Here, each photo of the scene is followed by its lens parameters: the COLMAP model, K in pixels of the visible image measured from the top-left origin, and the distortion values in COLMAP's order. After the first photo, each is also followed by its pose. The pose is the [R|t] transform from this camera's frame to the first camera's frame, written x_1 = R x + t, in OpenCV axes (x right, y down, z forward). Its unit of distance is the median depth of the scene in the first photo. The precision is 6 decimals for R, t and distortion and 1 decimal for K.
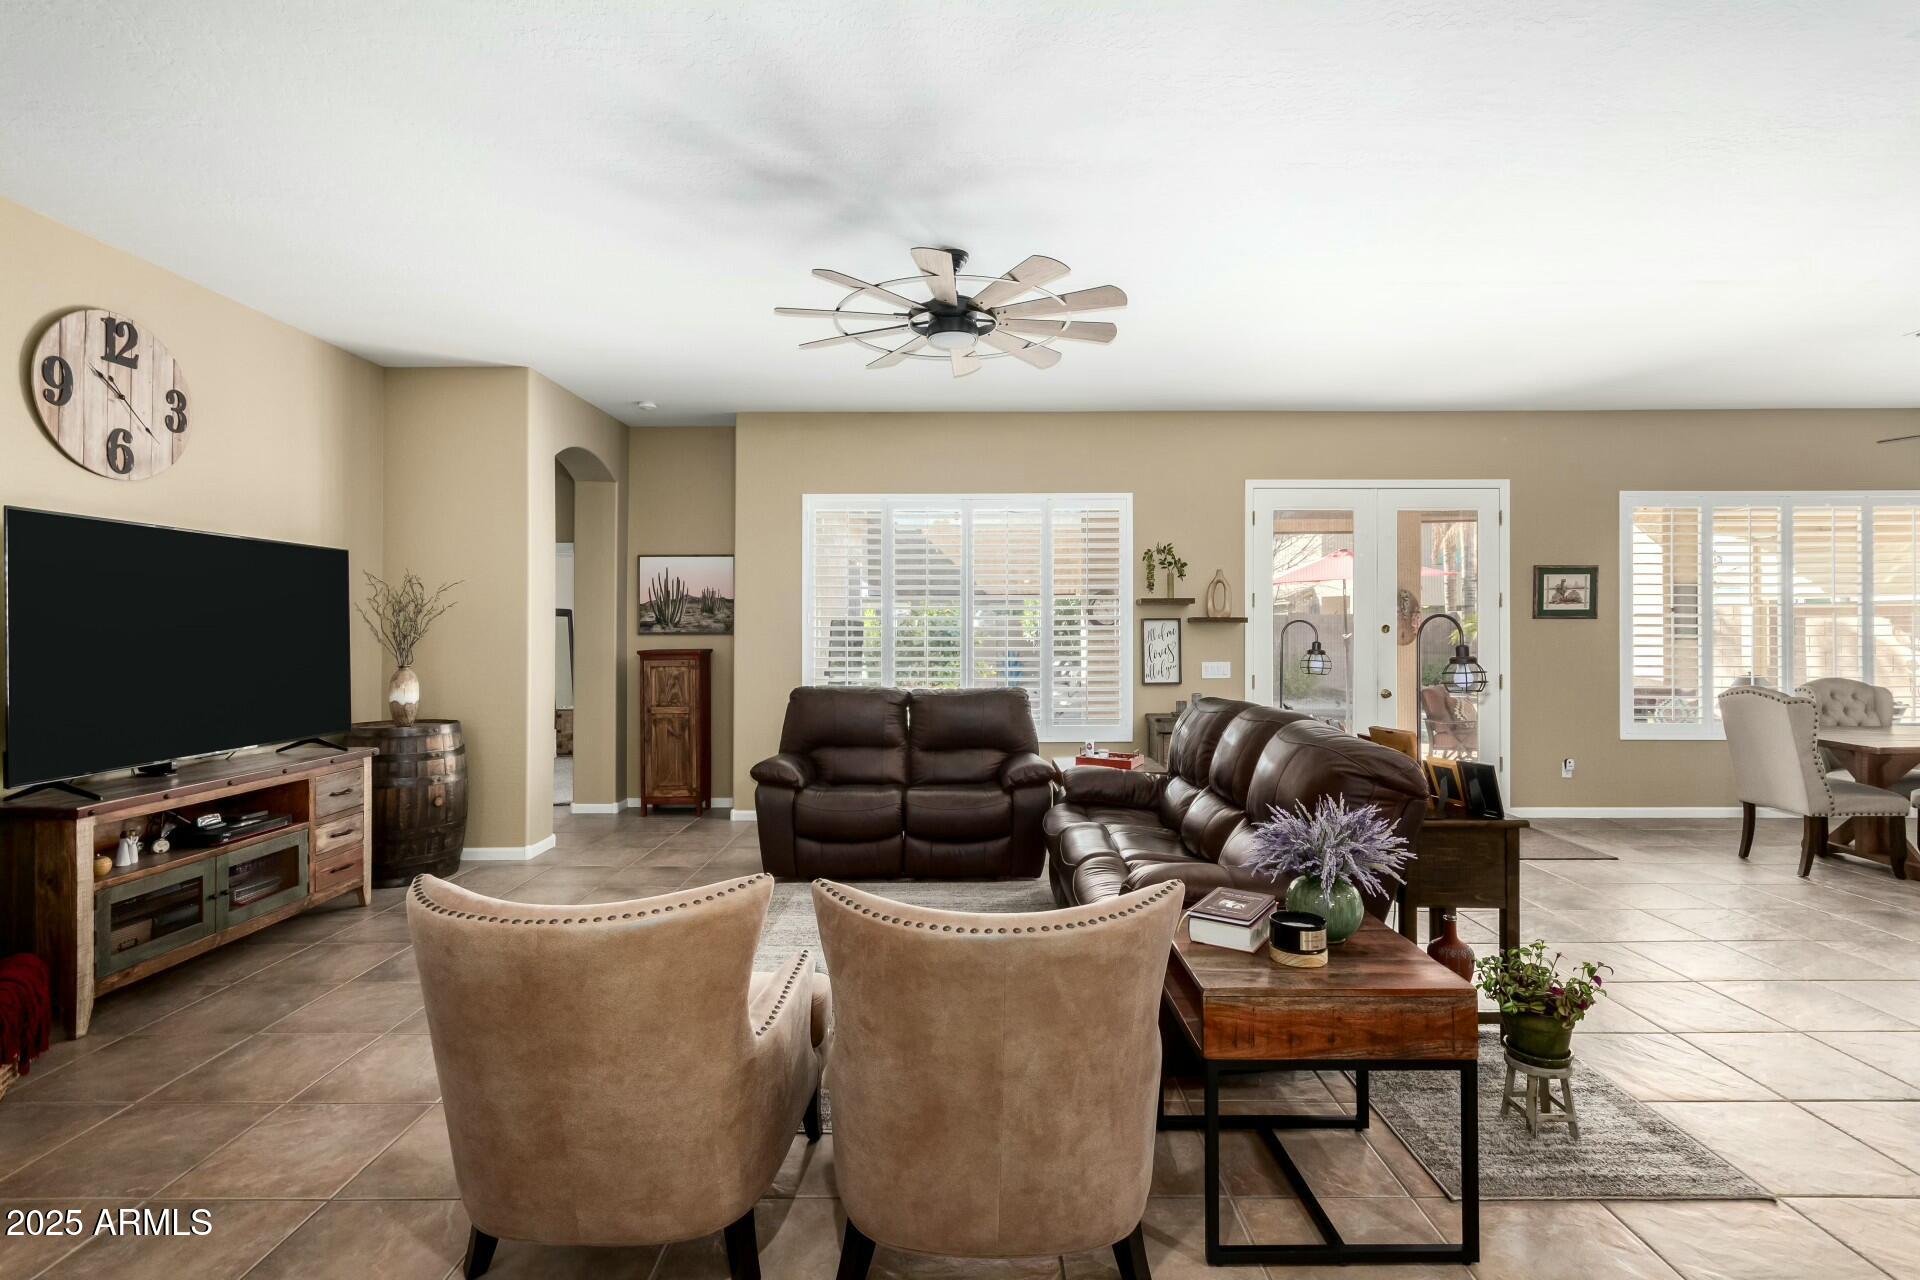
lens RADIAL K [[897.0, 0, 962.2], [0, 897.0, 628.4], [0, 0, 1]] dist [0.006017, -0.000738]
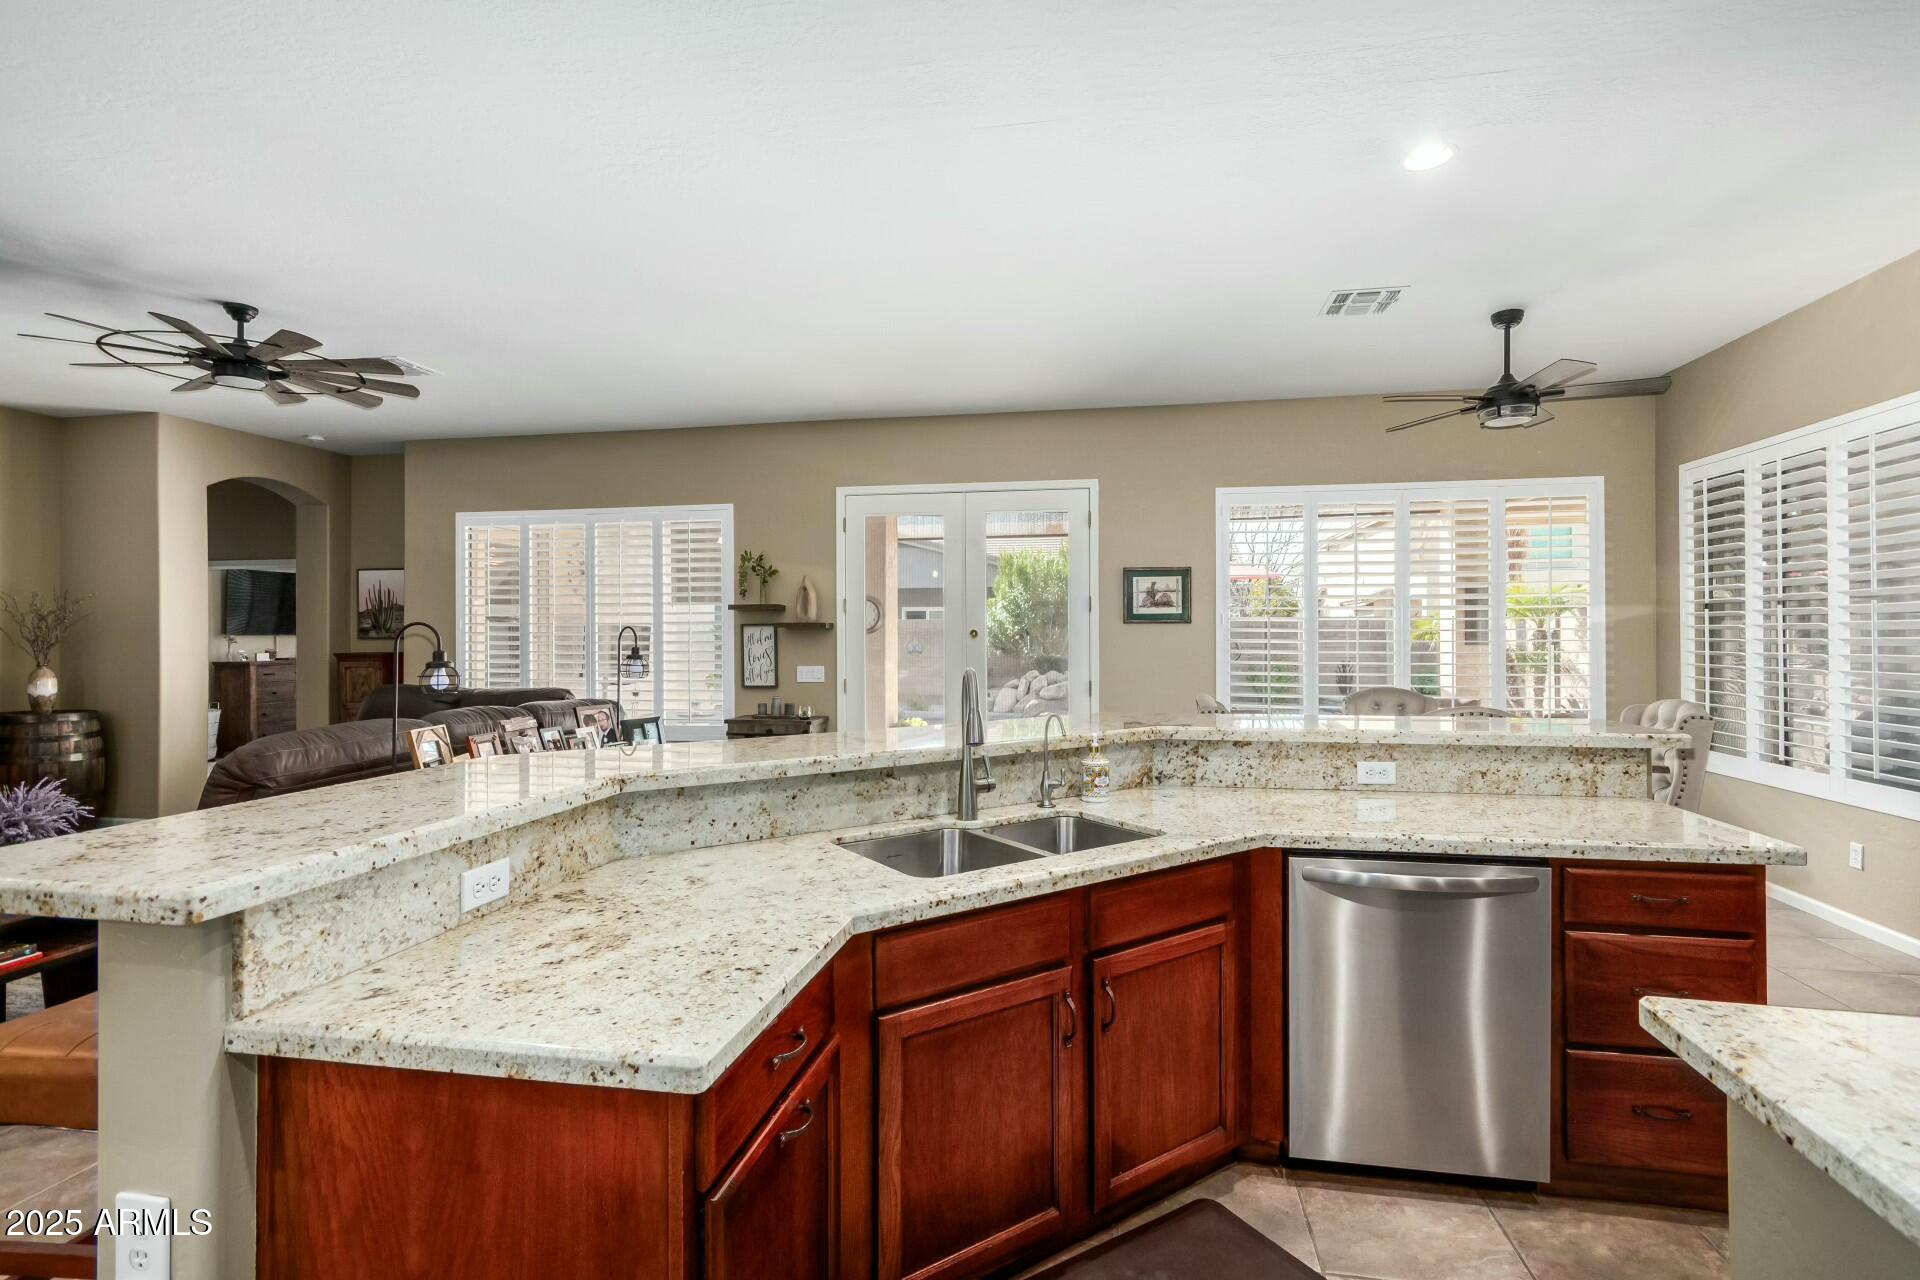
lens RADIAL K [[897.0, 0, 964.8], [0, 897.0, 632.6], [0, 0, 1]] dist [0.006017, -0.000738]
pose [[0.982601, -0.000662, -0.185729, 0.648031], [0.000831, 0.999999, 0.000837, -0.001727], [0.185728, -0.000976, 0.982601, 0.026870]]
